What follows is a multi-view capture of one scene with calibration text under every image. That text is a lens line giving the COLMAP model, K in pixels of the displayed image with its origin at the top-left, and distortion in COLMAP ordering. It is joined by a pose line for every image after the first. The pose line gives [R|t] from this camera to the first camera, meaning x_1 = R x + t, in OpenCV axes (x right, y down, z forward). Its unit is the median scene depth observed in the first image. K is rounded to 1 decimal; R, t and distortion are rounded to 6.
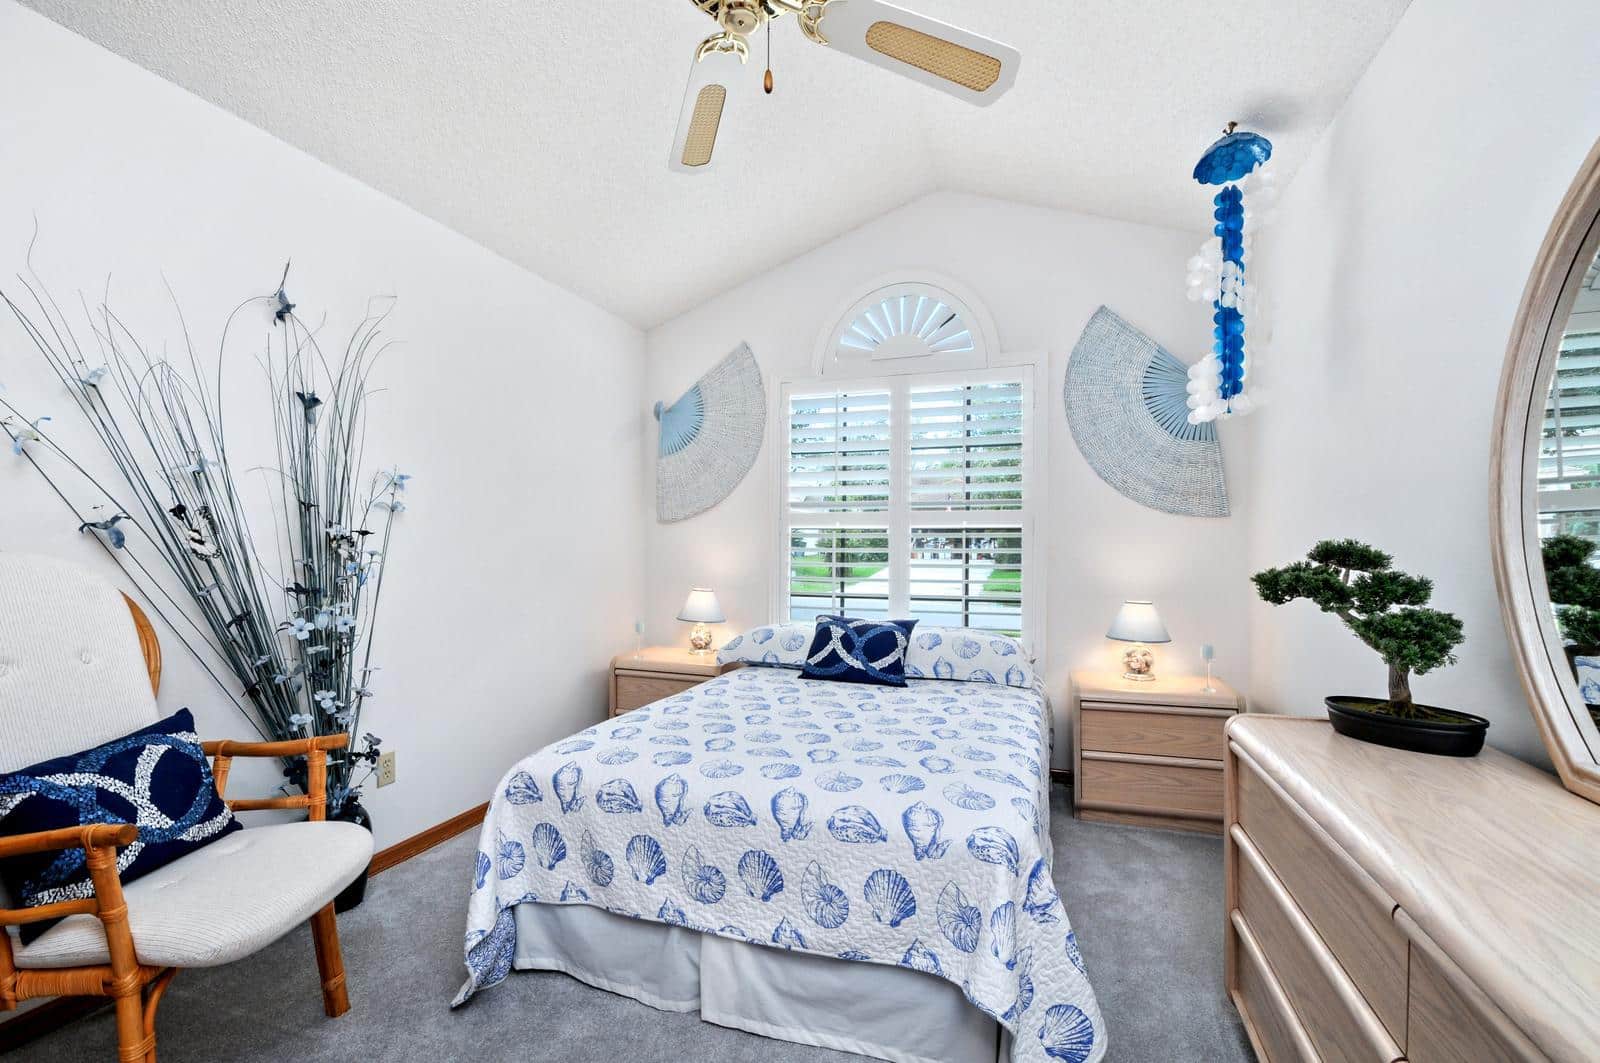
lens RADIAL K [[707.0, 0, 835.0], [0, 707.0, 551.1], [0, 0, 1]] dist [0.011962, -0.022754]
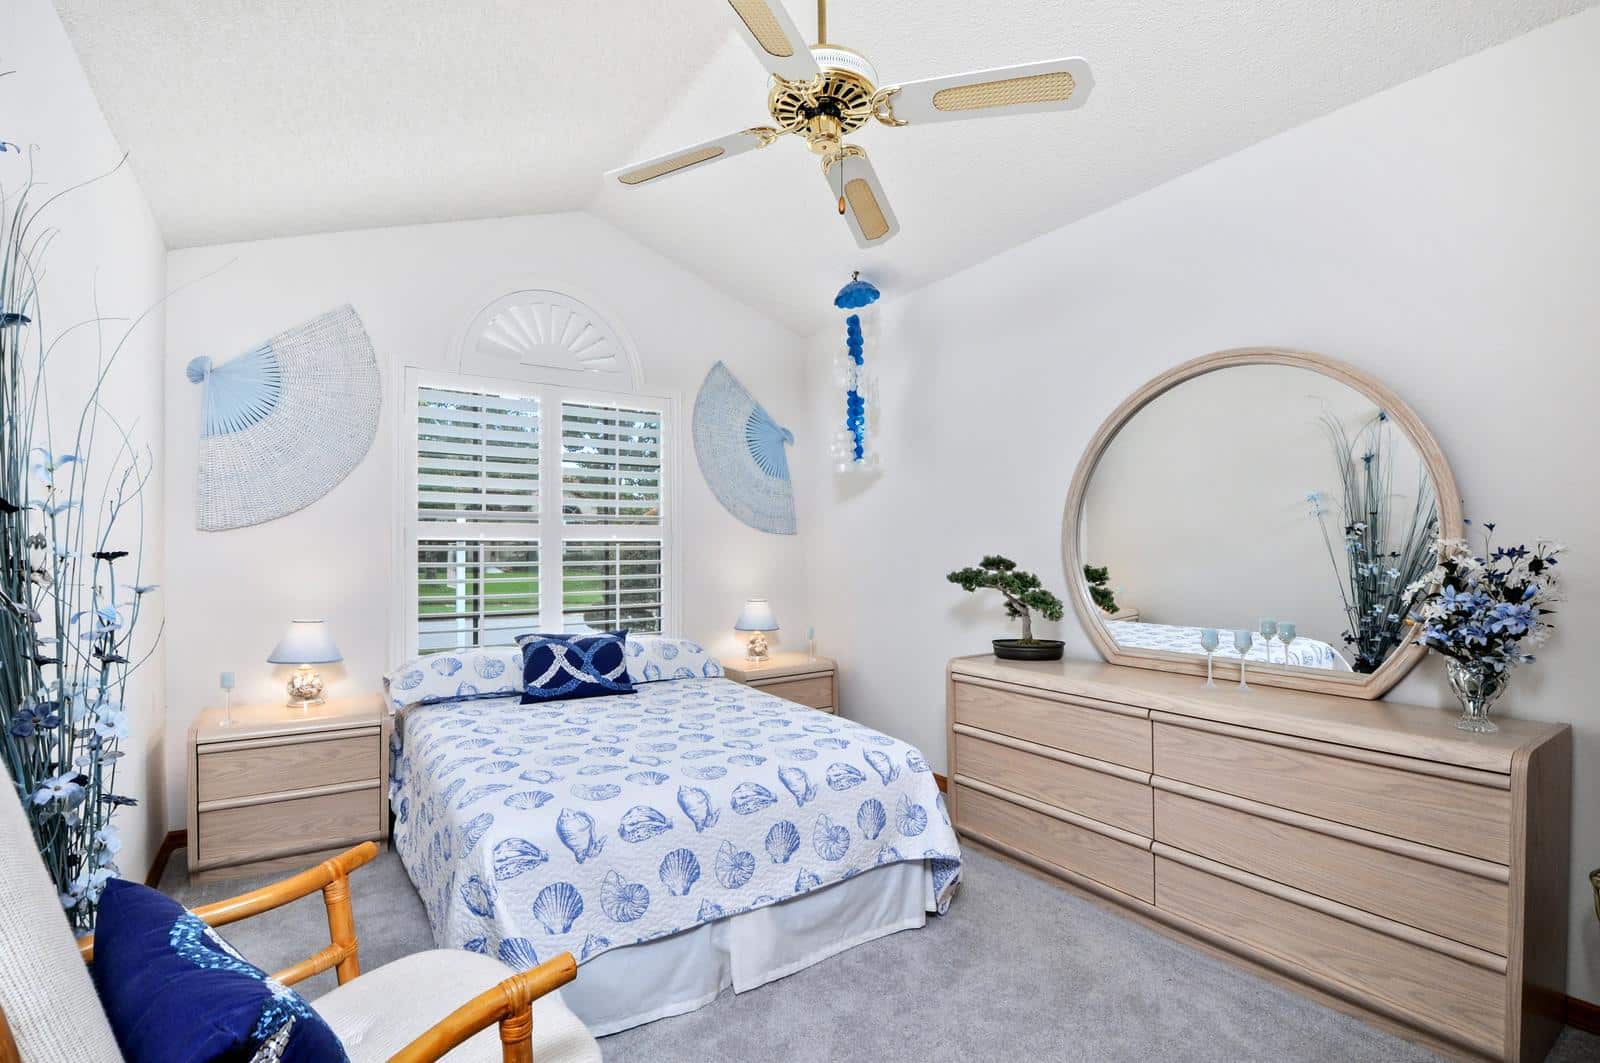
lens RADIAL K [[707.0, 0, 835.0], [0, 707.0, 551.1], [0, 0, 1]] dist [0.011962, -0.022754]
pose [[0.610353, -0.006057, 0.792106, -0.764385], [0.010774, 0.999942, -0.000656, -0.022816], [-0.792056, 0.008935, 0.610383, 0.154056]]
